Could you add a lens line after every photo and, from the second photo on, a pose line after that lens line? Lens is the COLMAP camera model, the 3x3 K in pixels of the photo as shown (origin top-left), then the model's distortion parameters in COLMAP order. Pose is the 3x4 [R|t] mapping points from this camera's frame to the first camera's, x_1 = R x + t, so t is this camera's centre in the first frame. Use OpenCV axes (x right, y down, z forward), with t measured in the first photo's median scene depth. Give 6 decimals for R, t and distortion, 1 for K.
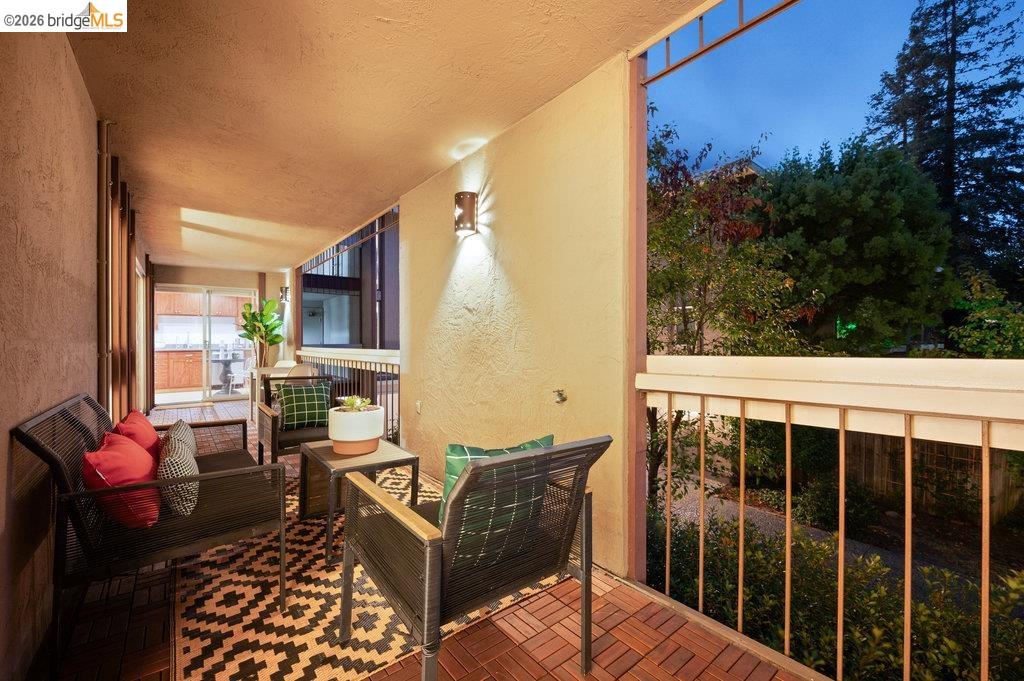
lens RADIAL K [[407.7, 0, 509.4], [0, 407.7, 346.2], [0, 0, 1]] dist [0.000775, 0.000058]
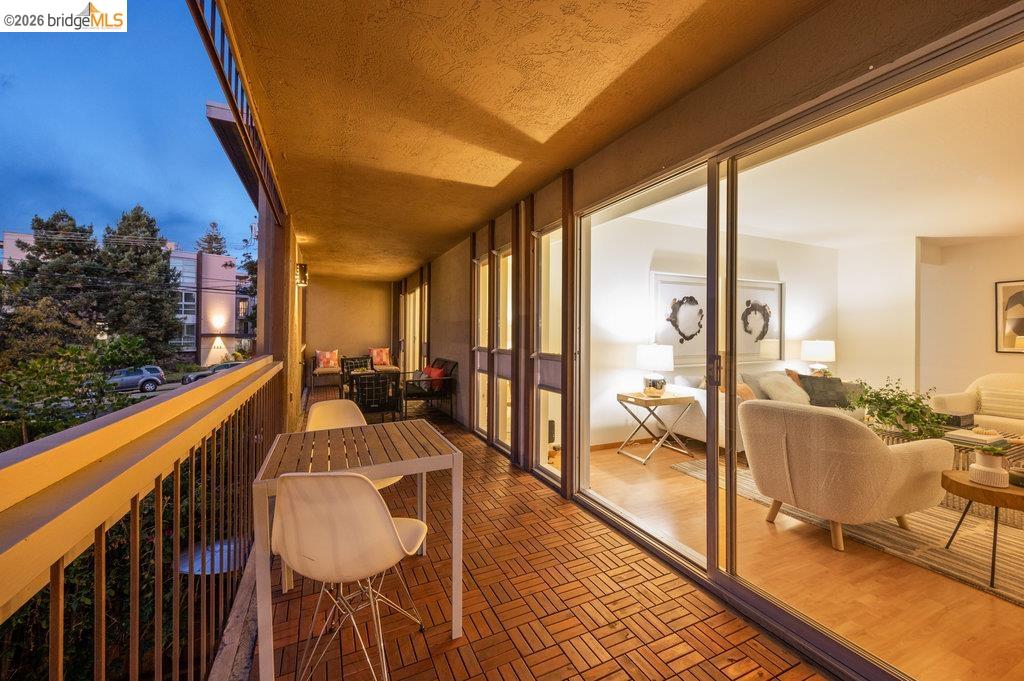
lens RADIAL K [[407.7, 0, 506.5], [0, 407.7, 322.9], [0, 0, 1]] dist [0.000775, 0.000058]
pose [[-0.968510, 0.003081, 0.248956, -0.525441], [-0.000741, 0.999883, -0.015259, -0.025811], [-0.248974, -0.014963, -0.968394, 0.912710]]
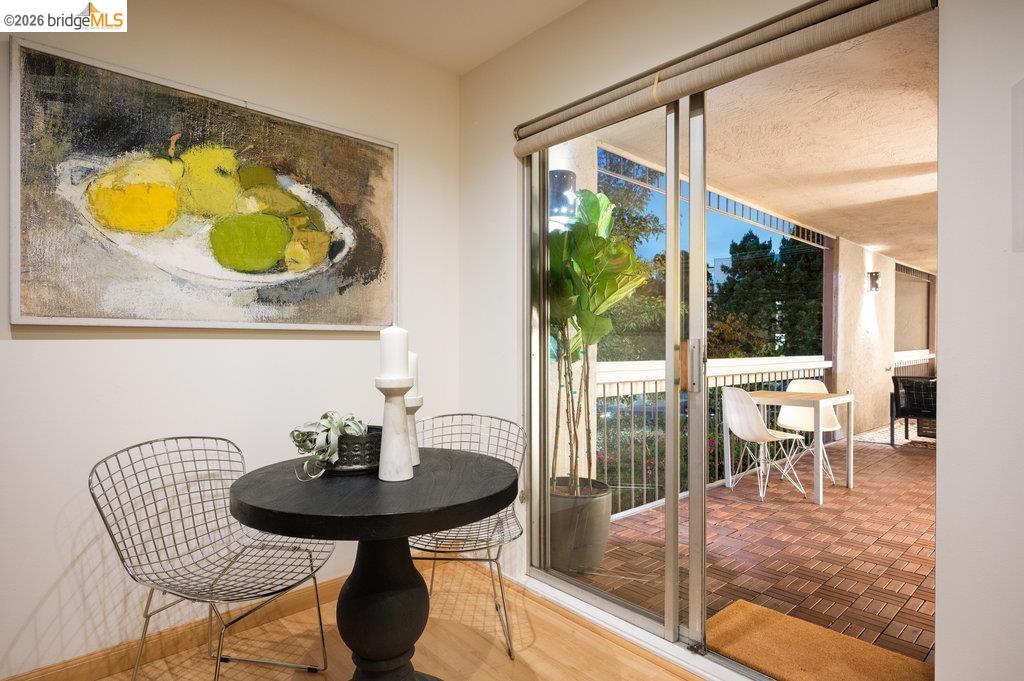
lens RADIAL K [[545.9, 0, 498.6], [0, 545.9, 356.2], [0, 0, 1]] dist [-0.006245, -0.001313]
pose [[-0.039118, -0.024640, 0.998931, -0.927550], [0.005772, 0.999674, 0.024885, -0.015841], [-0.999218, 0.006740, -0.038963, 1.022624]]
